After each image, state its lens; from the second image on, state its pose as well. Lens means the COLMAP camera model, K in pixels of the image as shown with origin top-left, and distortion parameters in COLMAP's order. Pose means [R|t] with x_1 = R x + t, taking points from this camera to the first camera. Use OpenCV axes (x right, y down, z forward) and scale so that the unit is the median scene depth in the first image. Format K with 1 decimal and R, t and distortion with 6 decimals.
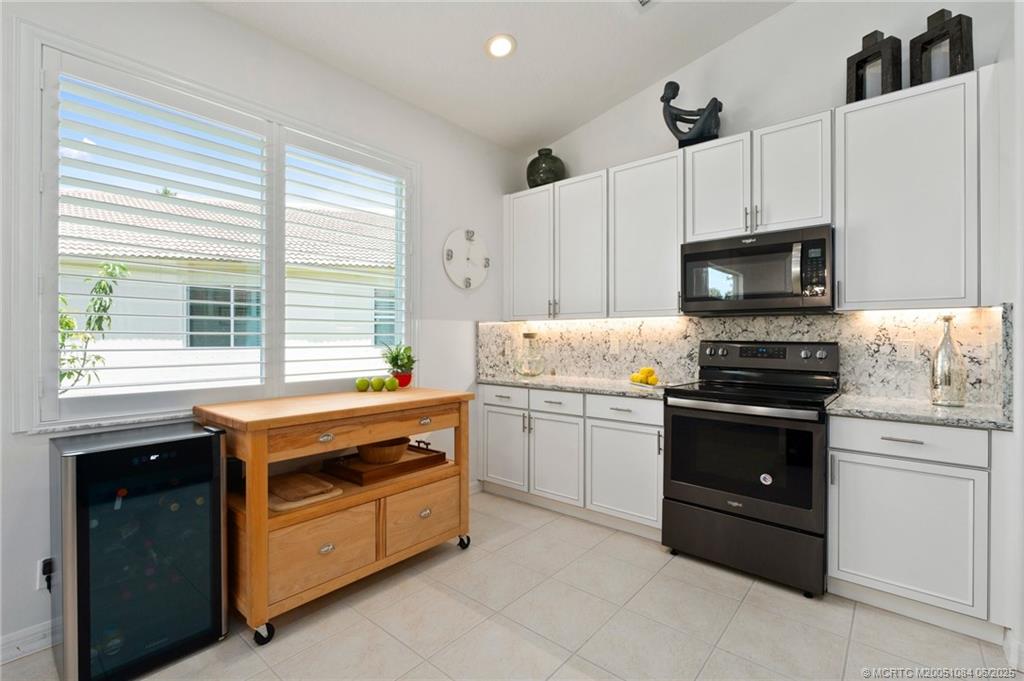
lens RADIAL K [[454.2, 0, 513.3], [0, 454.2, 335.6], [0, 0, 1]] dist [-0.006469, 0.001827]
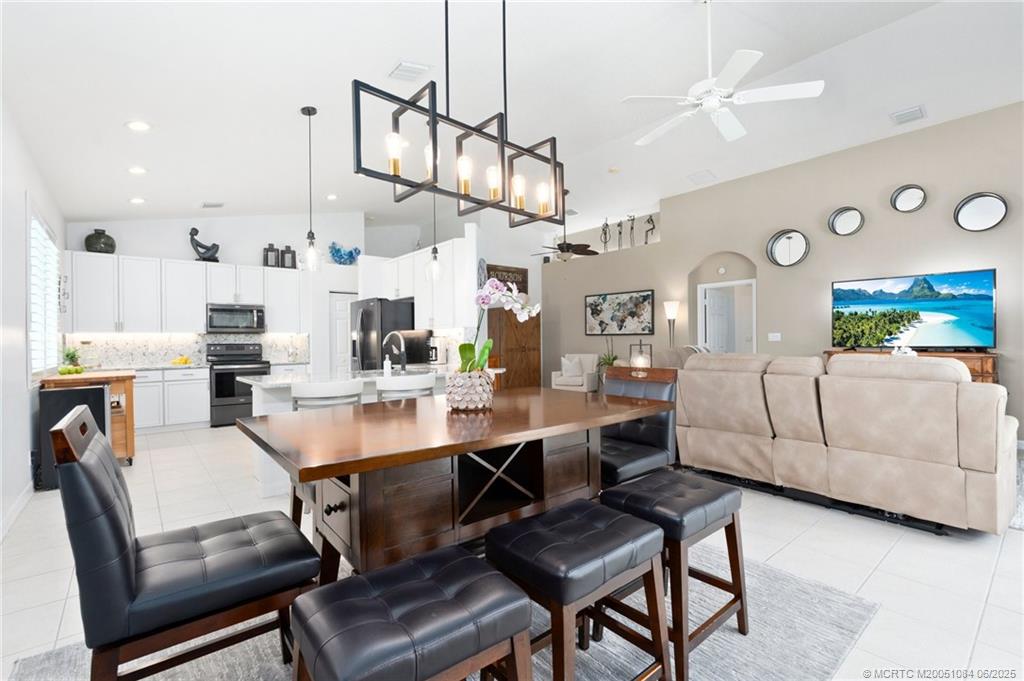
lens RADIAL K [[454.2, 0, 519.0], [0, 454.2, 345.1], [0, 0, 1]] dist [-0.006469, 0.001827]
pose [[0.151053, -0.014384, 0.988421, -1.781010], [0.006061, 0.999889, 0.013624, -0.005847], [-0.988507, 0.003933, 0.151123, -1.004119]]
